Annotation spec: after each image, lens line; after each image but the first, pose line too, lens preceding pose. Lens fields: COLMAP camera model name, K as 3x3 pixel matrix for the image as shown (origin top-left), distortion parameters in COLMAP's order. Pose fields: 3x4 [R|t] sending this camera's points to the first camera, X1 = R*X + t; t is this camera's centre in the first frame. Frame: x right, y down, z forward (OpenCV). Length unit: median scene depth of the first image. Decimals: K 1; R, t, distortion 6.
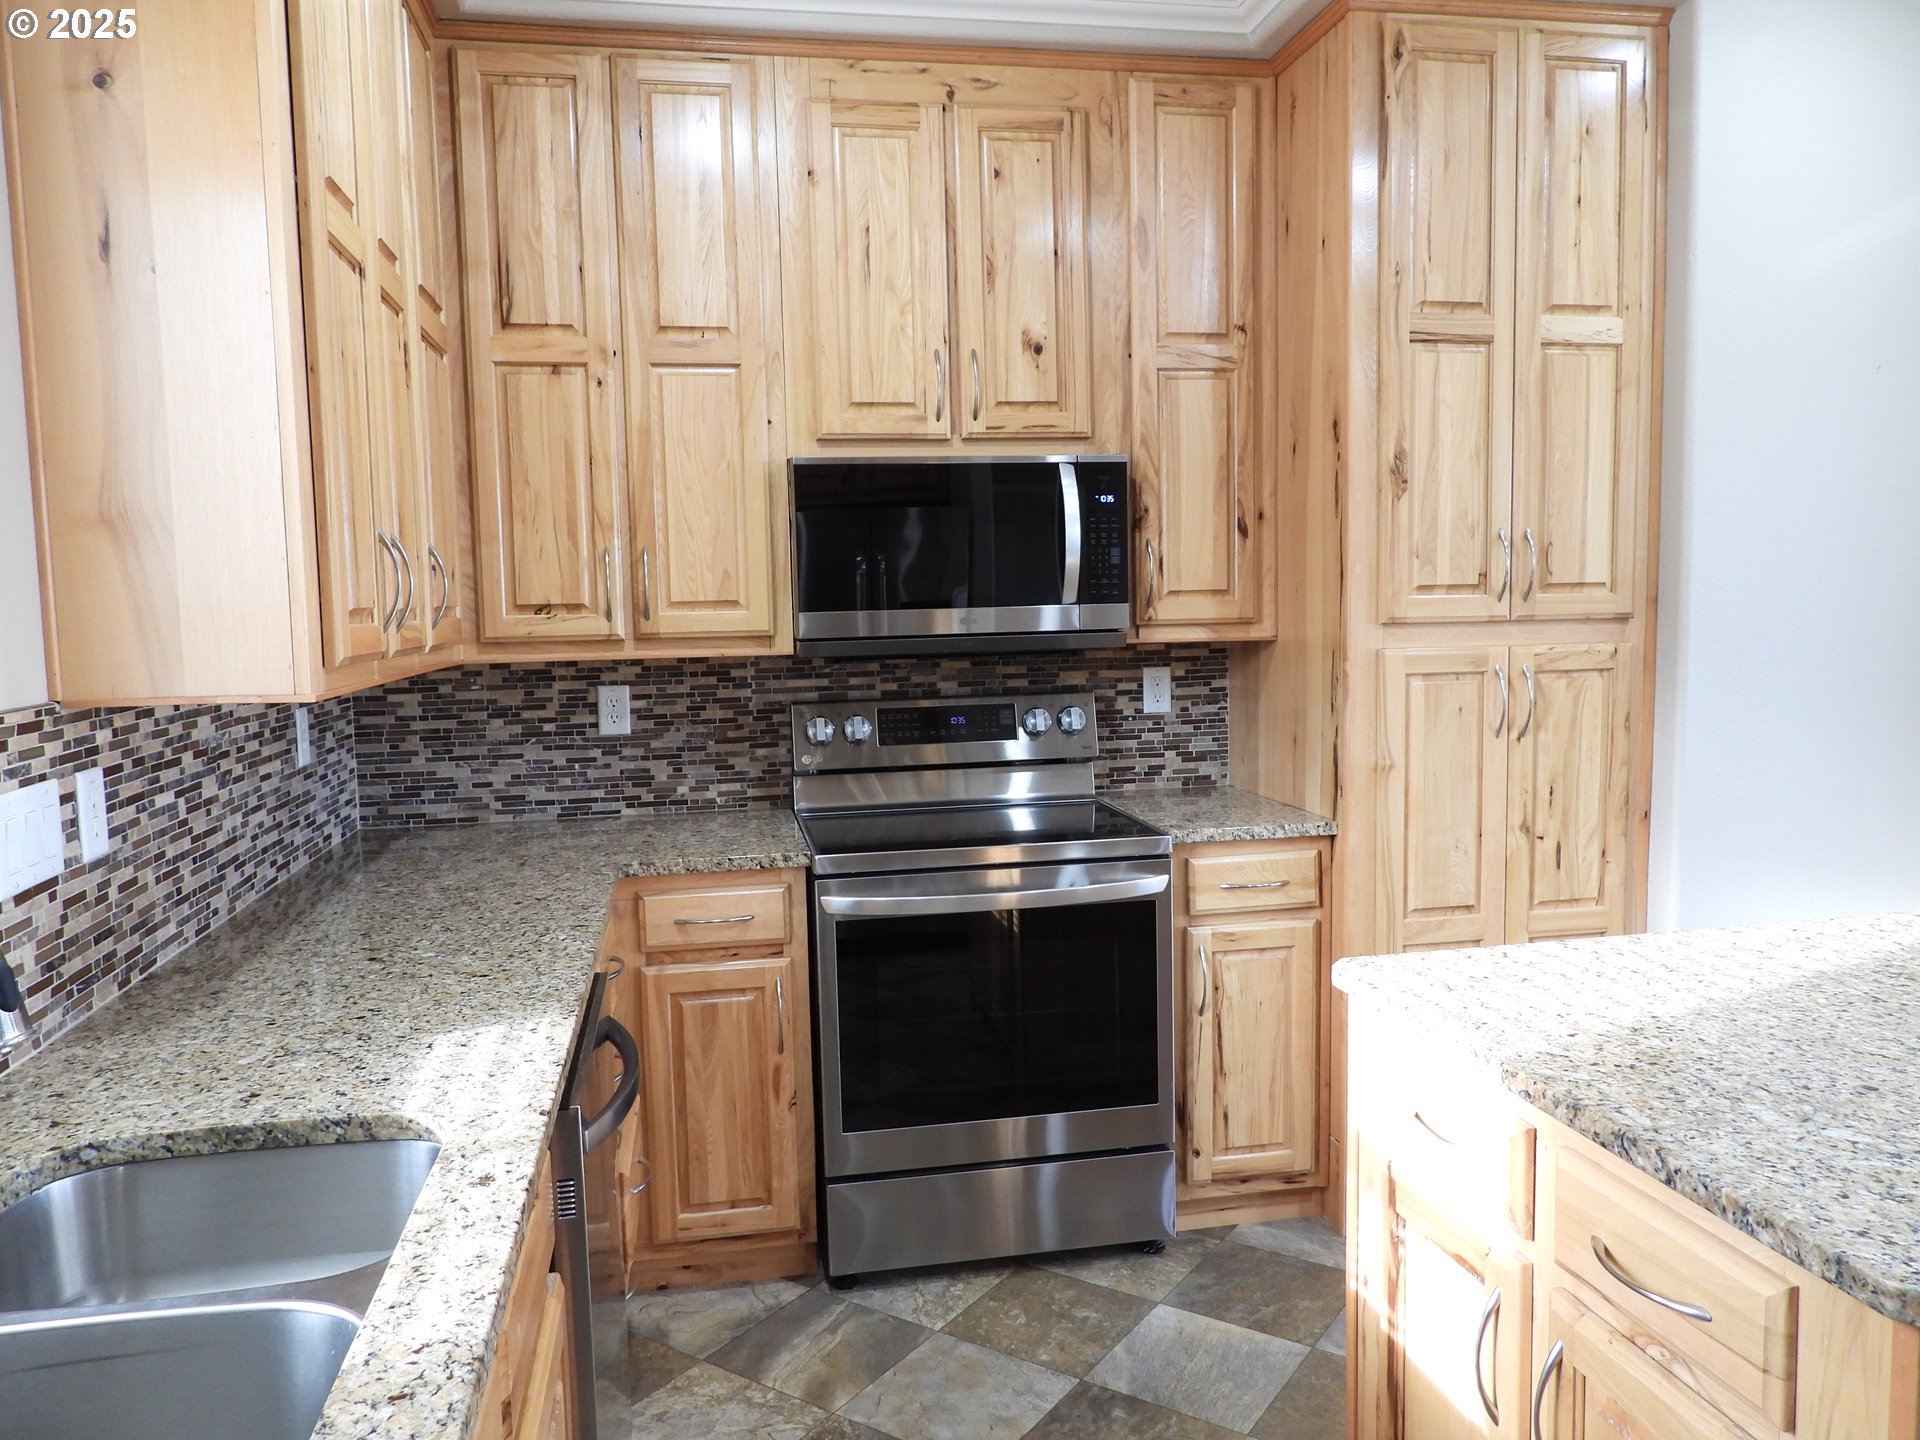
lens RADIAL K [[1378.2, 0, 960.0], [0, 1378.2, 720.0], [0, 0, 1]] dist [-0.009008, -0.001925]
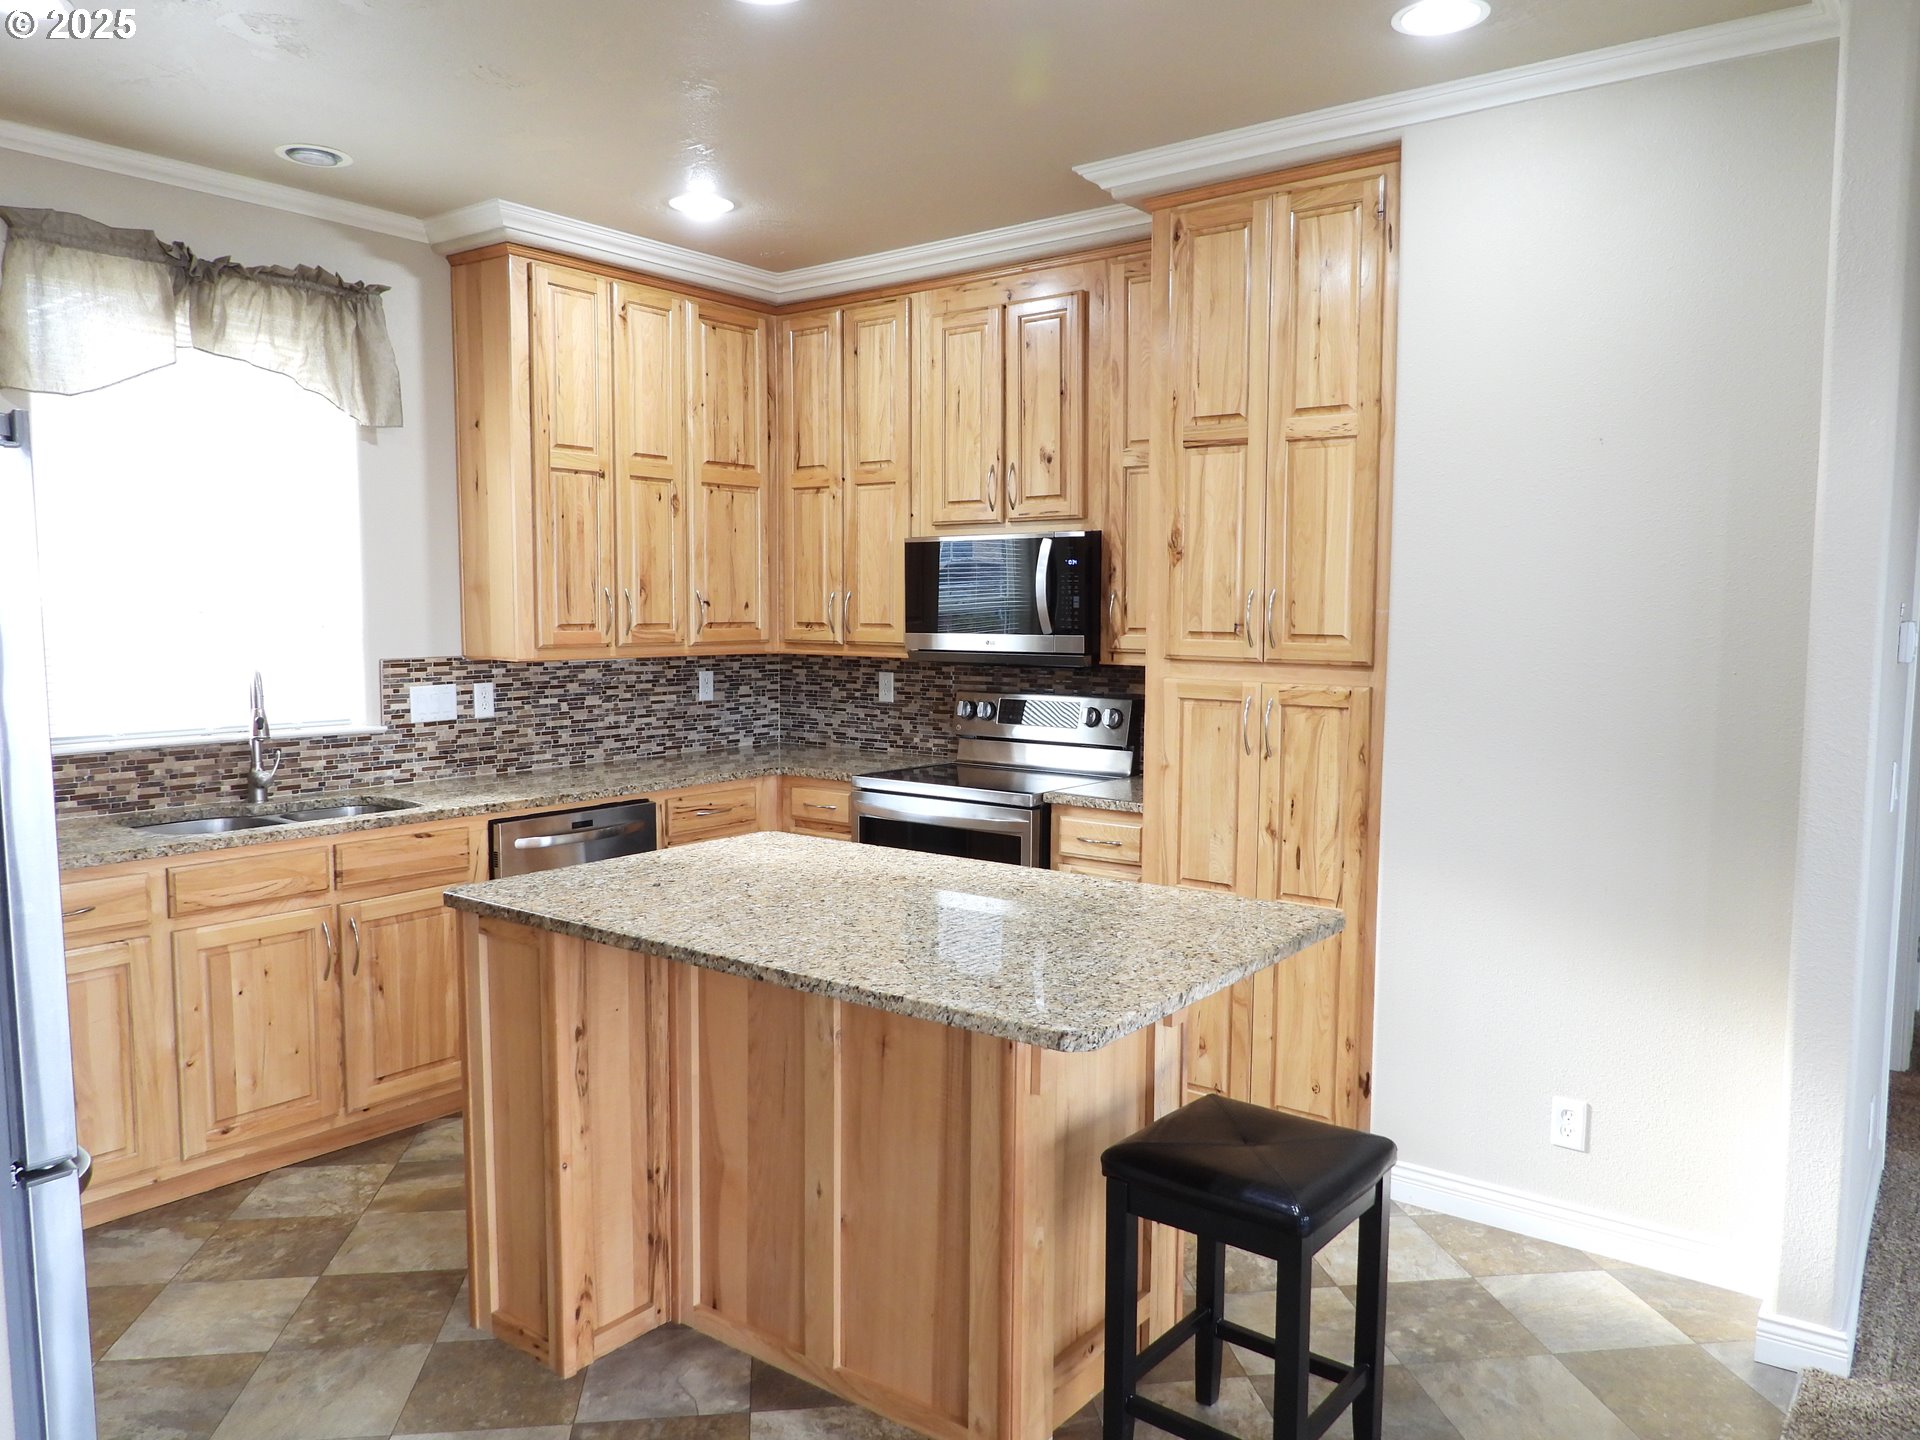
lens RADIAL K [[1378.2, 0, 960.0], [0, 1378.2, 720.0], [0, 0, 1]] dist [-0.009008, -0.001925]
pose [[0.663686, 0.087748, -0.742847, 1.139269], [-0.086614, 0.995431, 0.040200, -0.046082], [0.742980, 0.037661, 0.668253, -0.038848]]
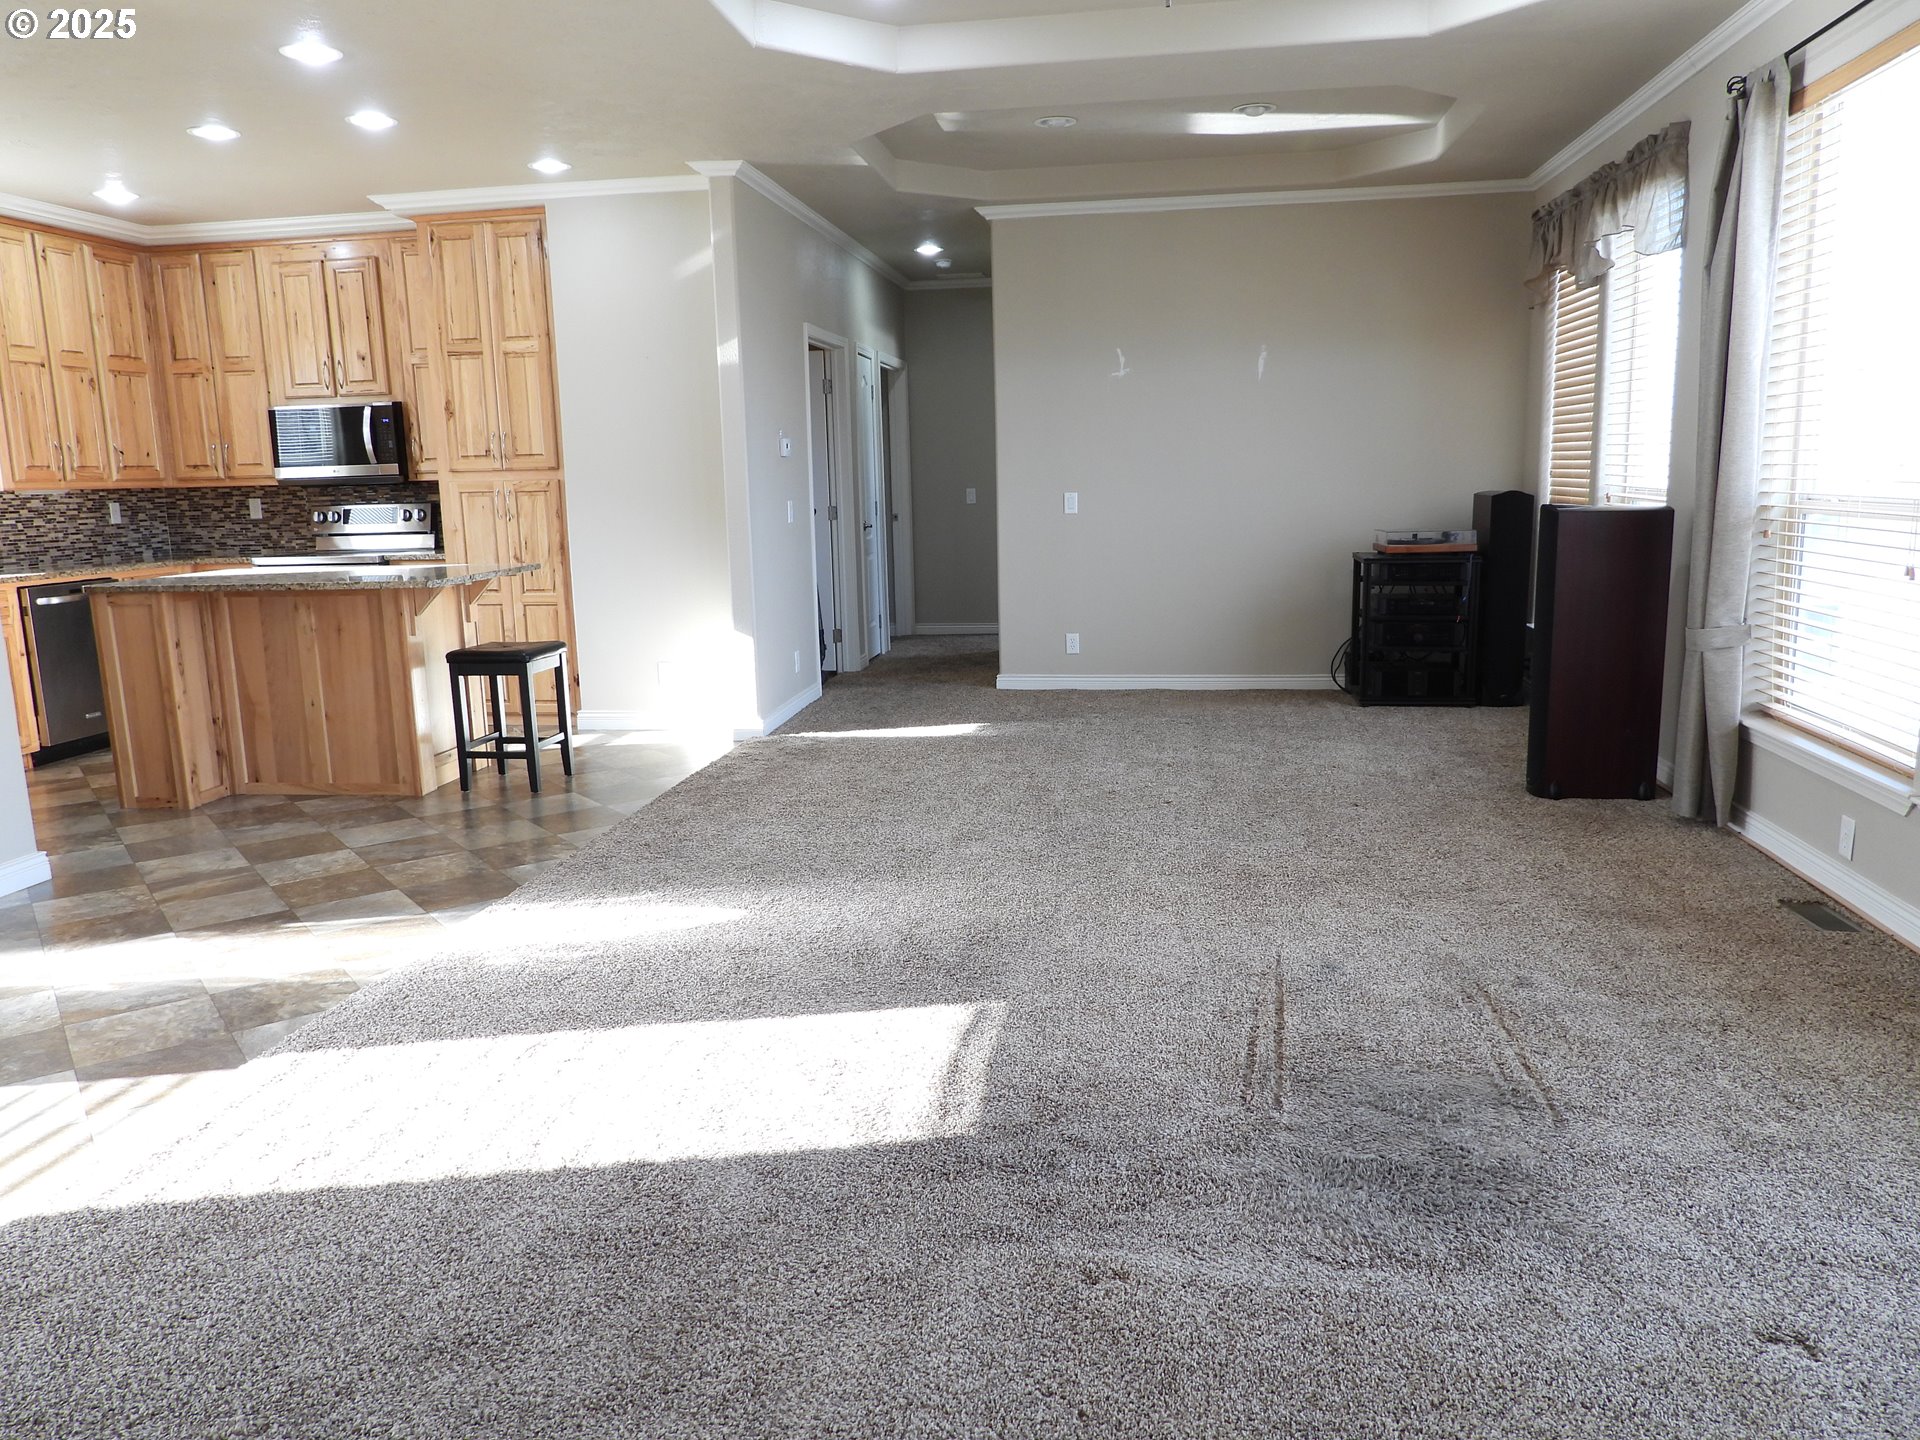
lens RADIAL K [[1378.2, 0, 960.0], [0, 1378.2, 720.0], [0, 0, 1]] dist [-0.009008, -0.001925]
pose [[0.943275, 0.057807, -0.326941, 1.945699], [-0.026447, 0.994679, 0.099567, 0.100351], [0.330957, -0.085272, 0.939785, -1.024413]]
